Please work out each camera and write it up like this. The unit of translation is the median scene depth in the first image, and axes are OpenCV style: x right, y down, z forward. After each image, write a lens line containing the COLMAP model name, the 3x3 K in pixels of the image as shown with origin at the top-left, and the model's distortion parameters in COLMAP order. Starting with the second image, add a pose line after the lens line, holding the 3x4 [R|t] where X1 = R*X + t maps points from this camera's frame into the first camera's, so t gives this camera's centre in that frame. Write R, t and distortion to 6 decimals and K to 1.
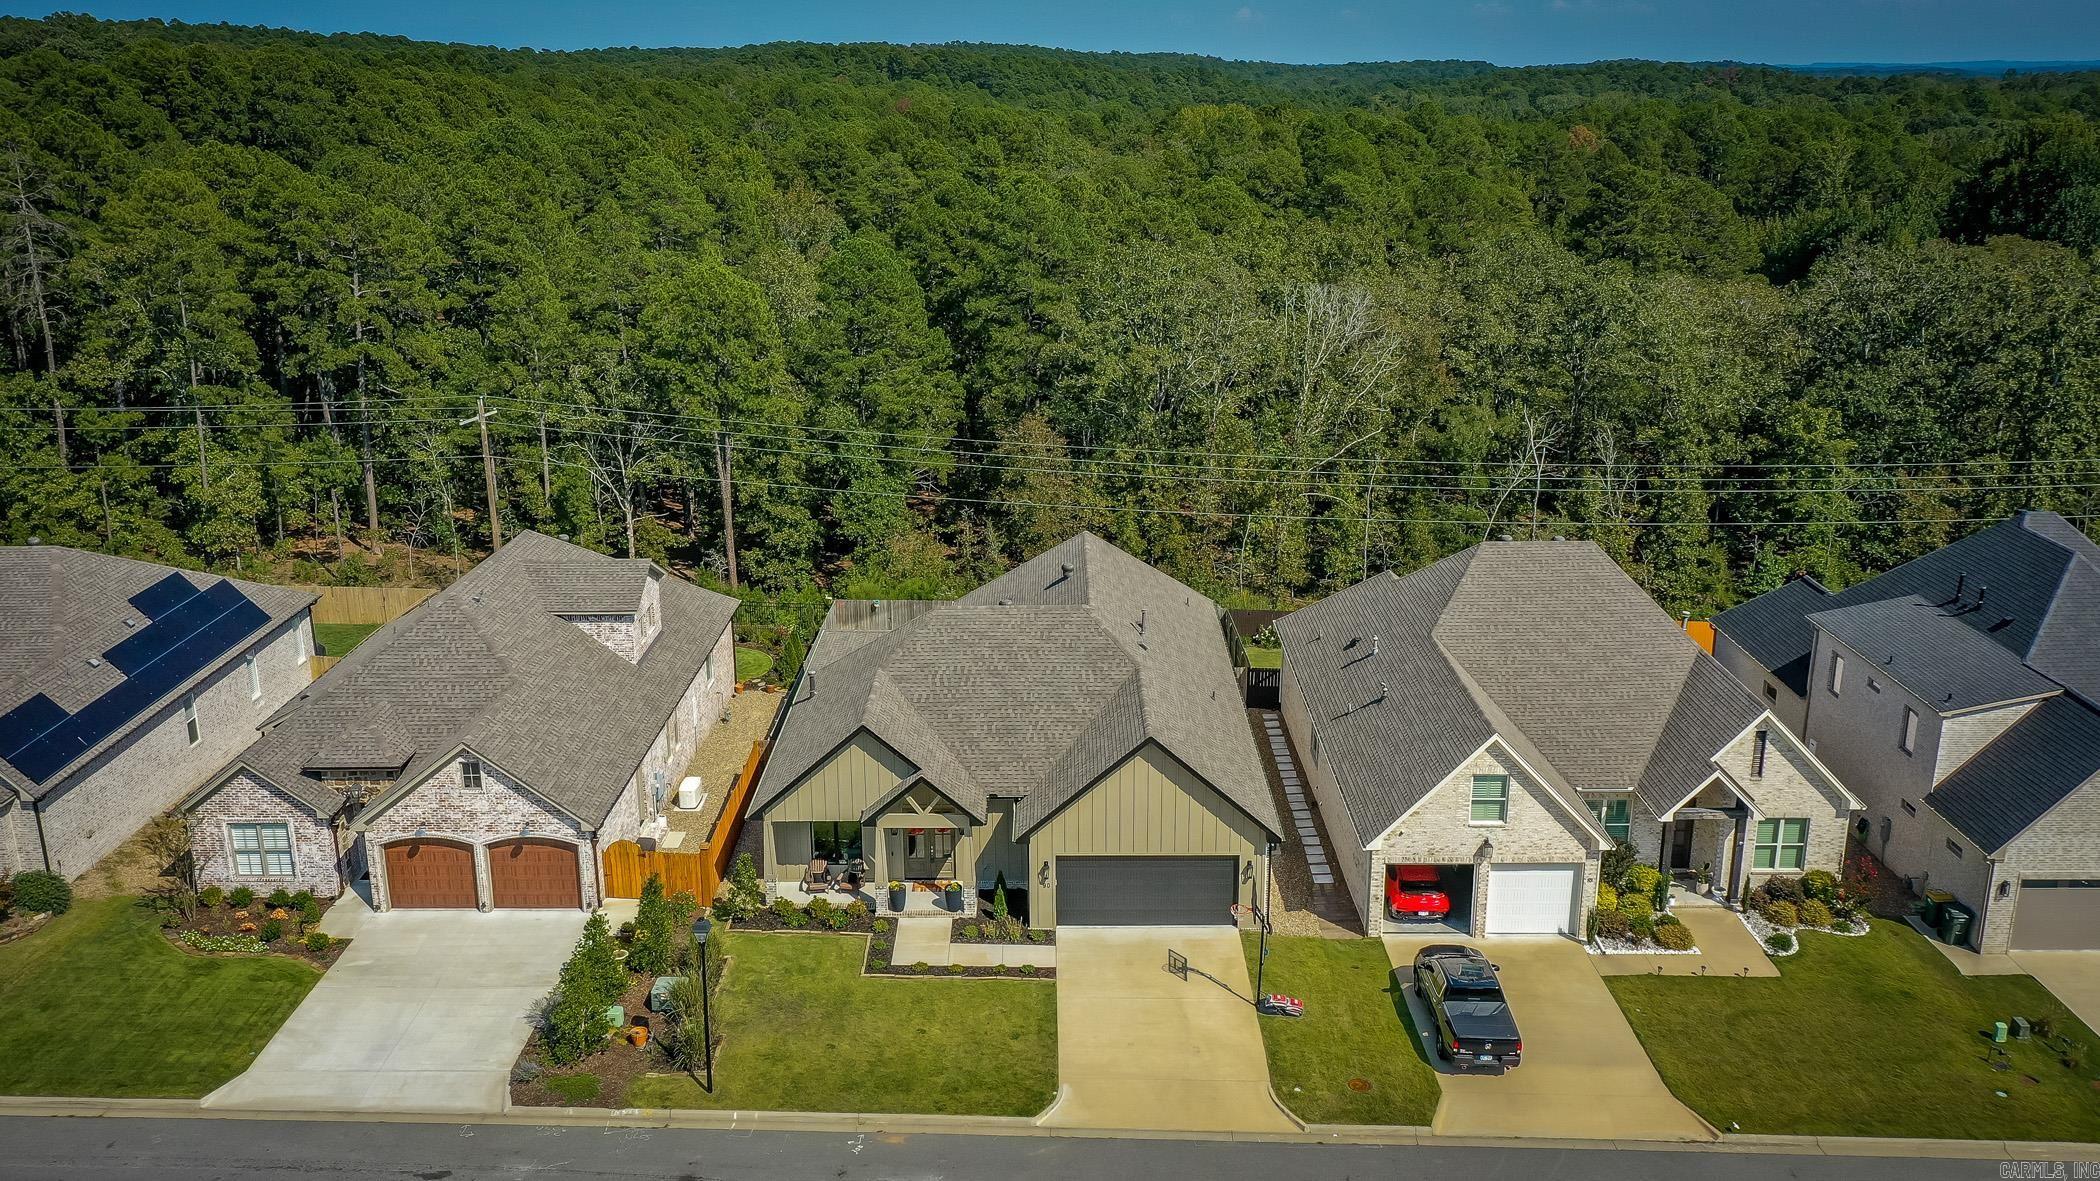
lens RADIAL K [[1682.2, 0, 1099.0], [0, 1682.2, 600.3], [0, 0, 1]] dist [0.007149, 0.008712]
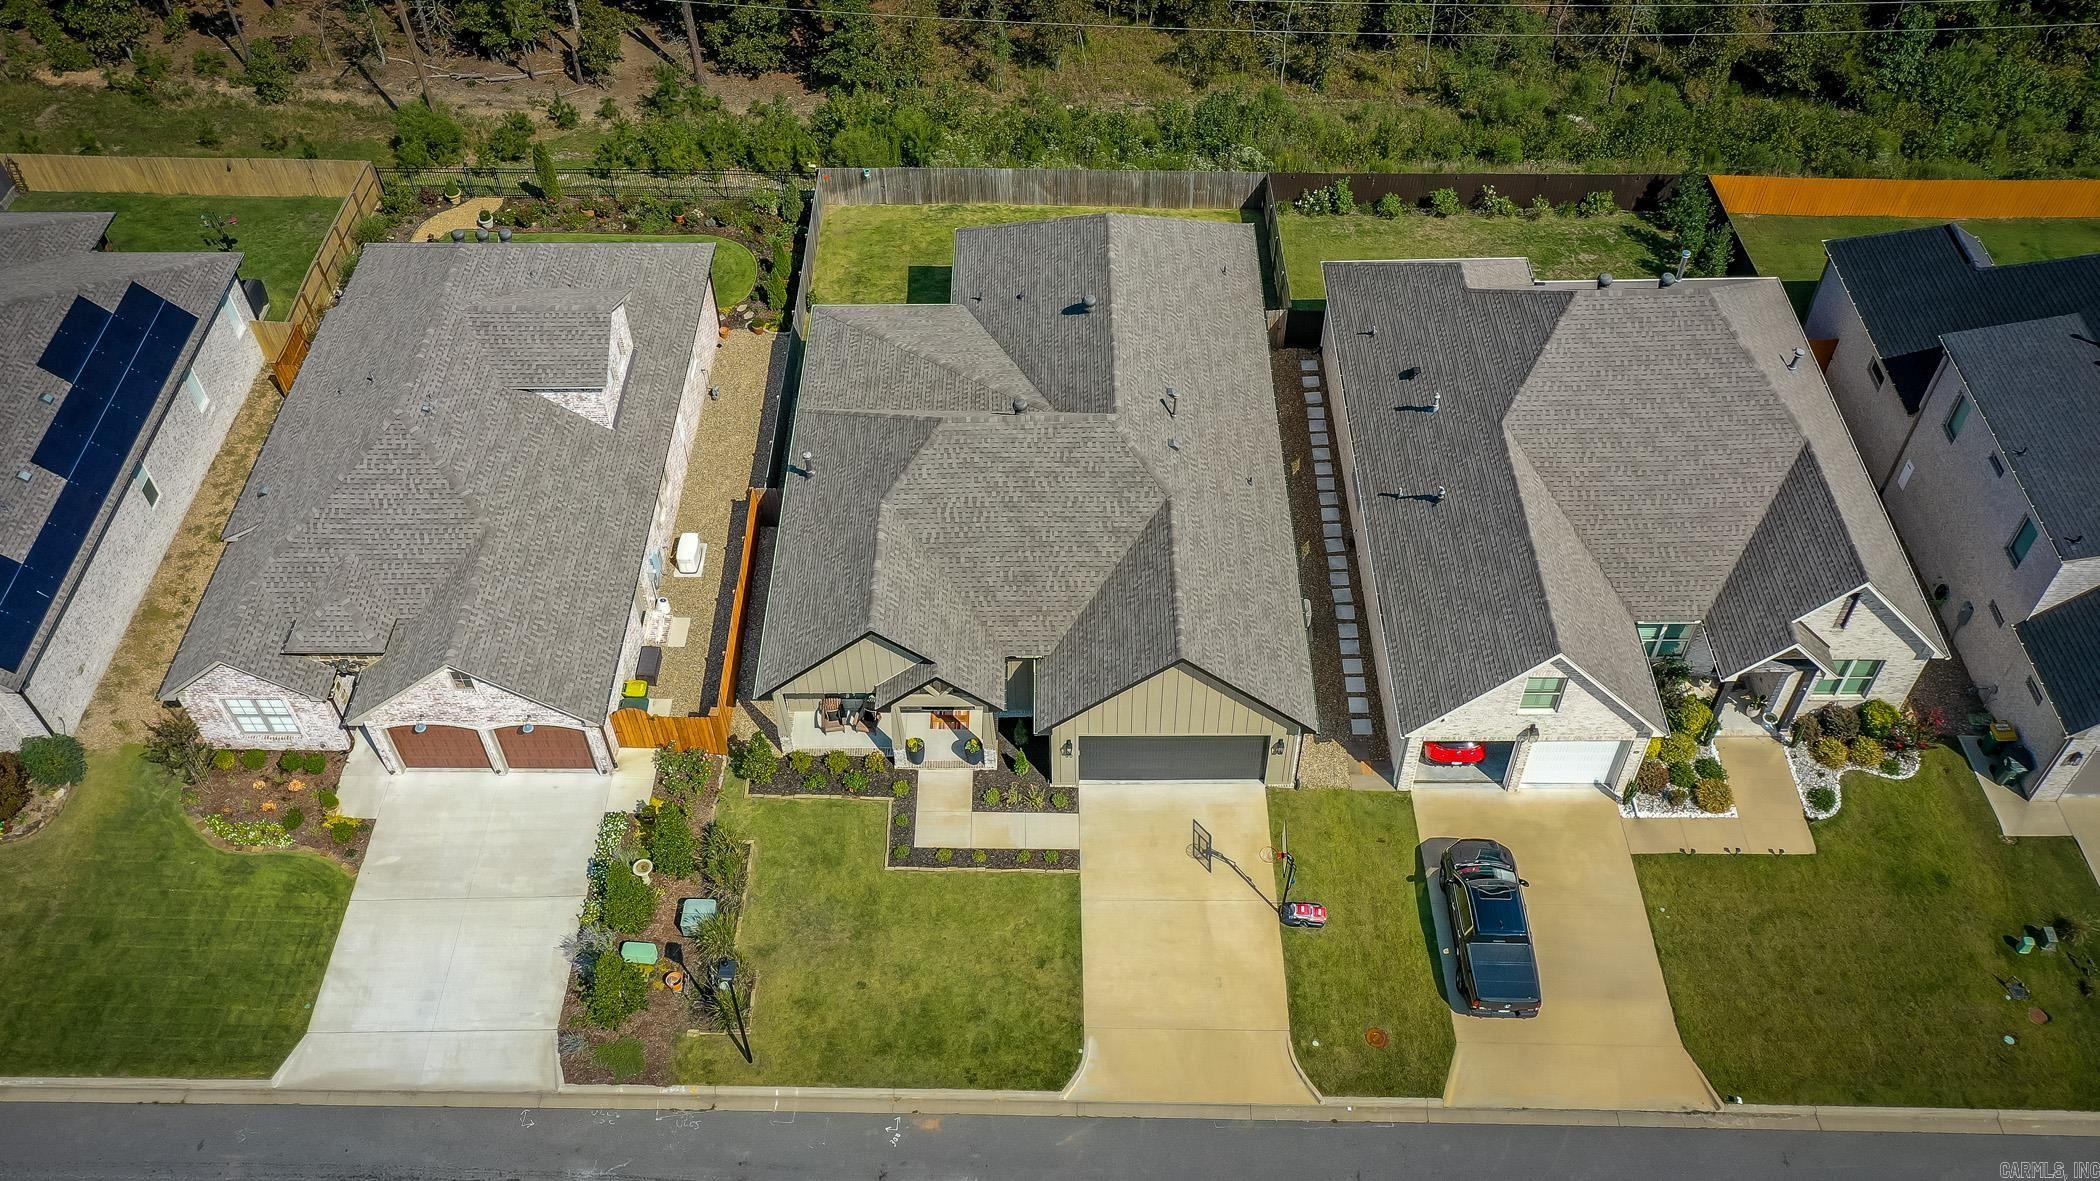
lens RADIAL K [[1678.8, 0, 1050.0], [0, 1678.8, 590.5], [0, 0, 1]] dist [0.010916, 0.007858]
pose [[0.999554, 0.009529, -0.028292, -0.016024], [0.006399, 0.857282, 0.514807, -0.418937], [0.029160, -0.514758, 0.856839, 0.224077]]
